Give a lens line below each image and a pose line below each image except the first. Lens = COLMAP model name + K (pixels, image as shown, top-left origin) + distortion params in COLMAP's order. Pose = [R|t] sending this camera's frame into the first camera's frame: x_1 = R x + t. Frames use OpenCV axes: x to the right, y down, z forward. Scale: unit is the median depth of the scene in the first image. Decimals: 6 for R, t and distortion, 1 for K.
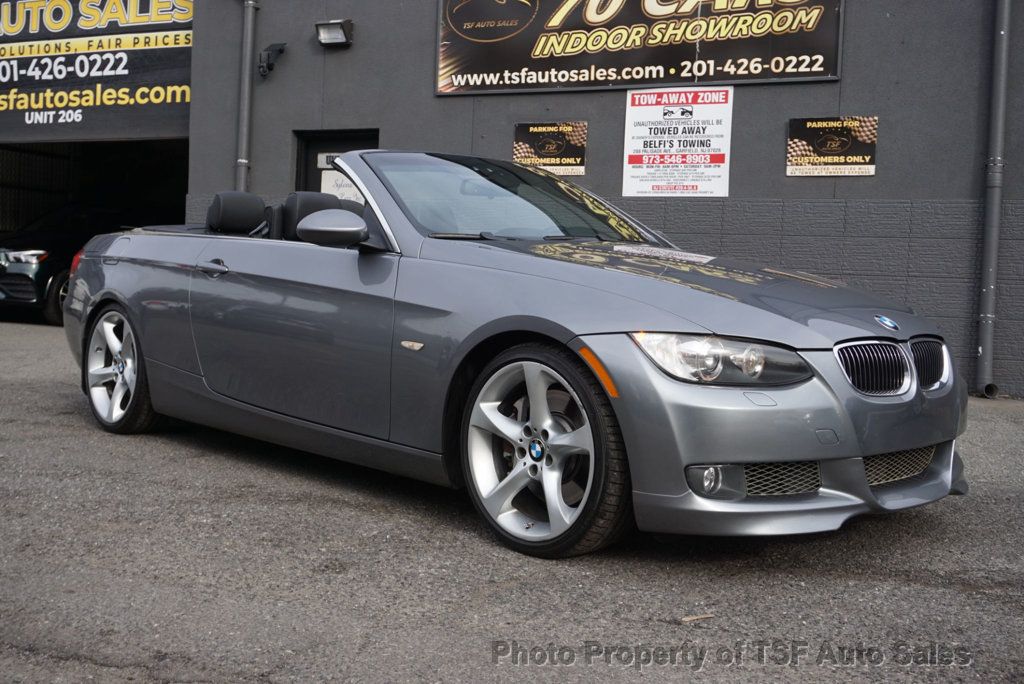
lens RADIAL K [[1125.5, 0, 514.1], [0, 1125.5, 359.5], [0, 0, 1]] dist [0.018355, 0.000000]
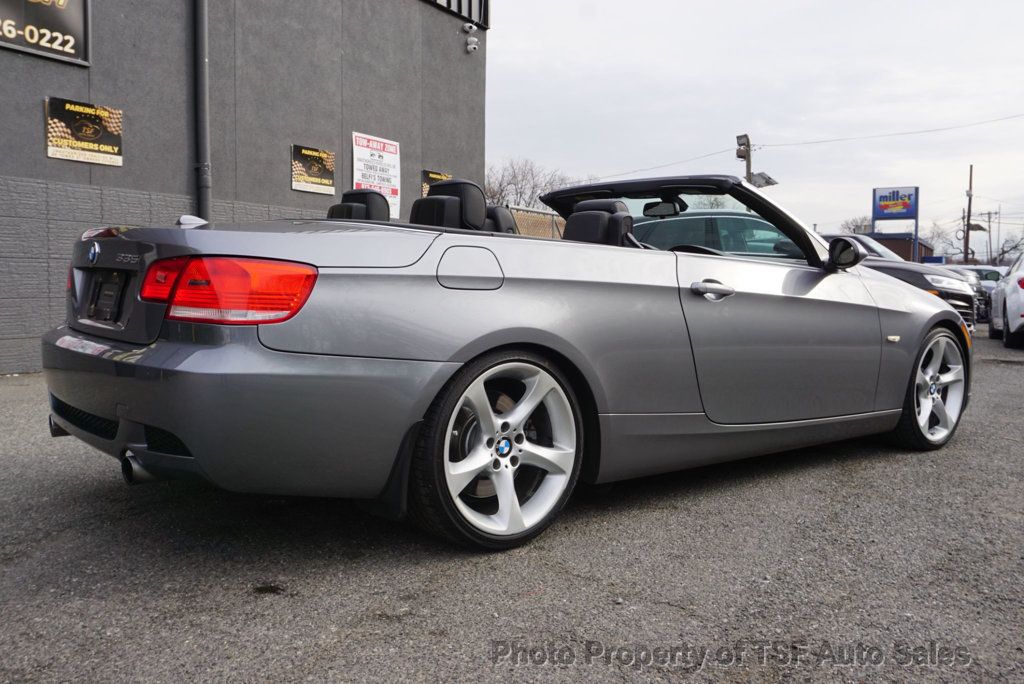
lens RADIAL K [[924.0, 0, 504.7], [0, 924.0, 343.9], [0, 0, 1]] dist [0.003681, -0.002824]
pose [[0.073092, -0.108501, 0.991406, -0.489860], [0.063668, 0.992544, 0.103932, -0.060110], [-0.995291, 0.055525, 0.079455, 0.537373]]
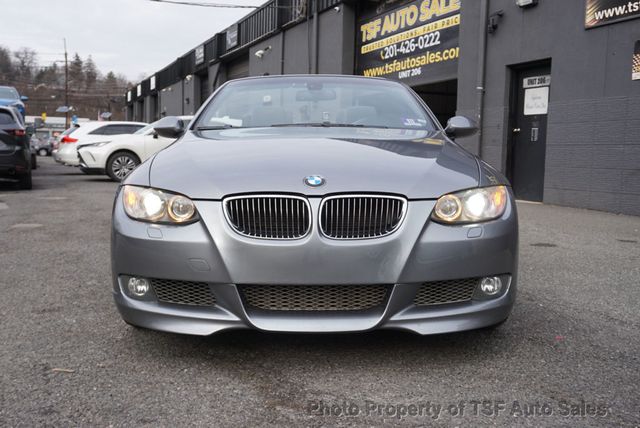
lens RADIAL K [[673.7, 0, 320.8], [0, 673.7, 209.5], [0, 0, 1]] dist [0.031059, 0.000000]
pose [[0.721851, 0.032937, -0.691264, 0.306980], [-0.037343, 0.999265, 0.008617, -0.003096], [0.691040, 0.019594, 0.722551, 0.171581]]
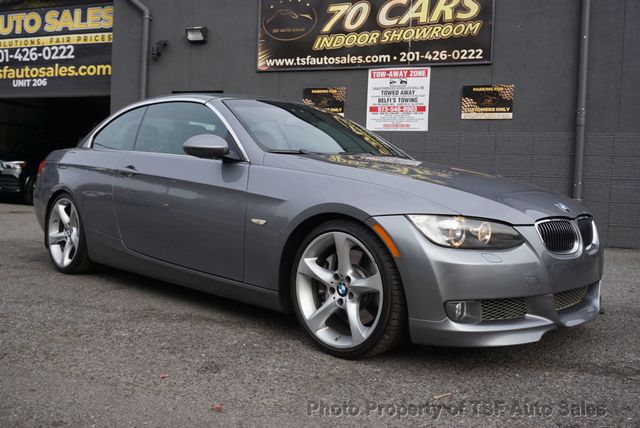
lens RADIAL K [[623.2, 0, 318.3], [0, 623.2, 217.9], [0, 0, 1]] dist [0.019828, 0.000000]
pose [[0.999101, -0.001301, 0.042375, -0.017295], [0.001633, 0.999968, -0.007798, -0.003918], [-0.042363, 0.007860, 0.999071, 0.051316]]
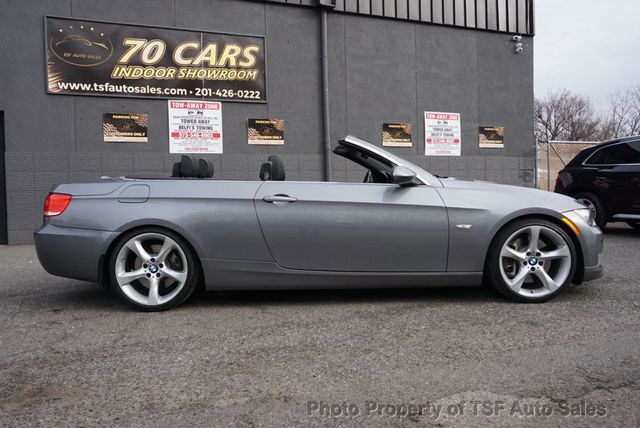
lens RADIAL K [[515.8, 0, 318.8], [0, 515.8, 215.6], [0, 0, 1]] dist [-0.007733, 0.013301]
pose [[0.683020, -0.088541, 0.725013, -0.392052], [0.100686, 0.994562, 0.026604, -0.033854], [-0.723426, 0.054828, 0.688221, 0.196514]]
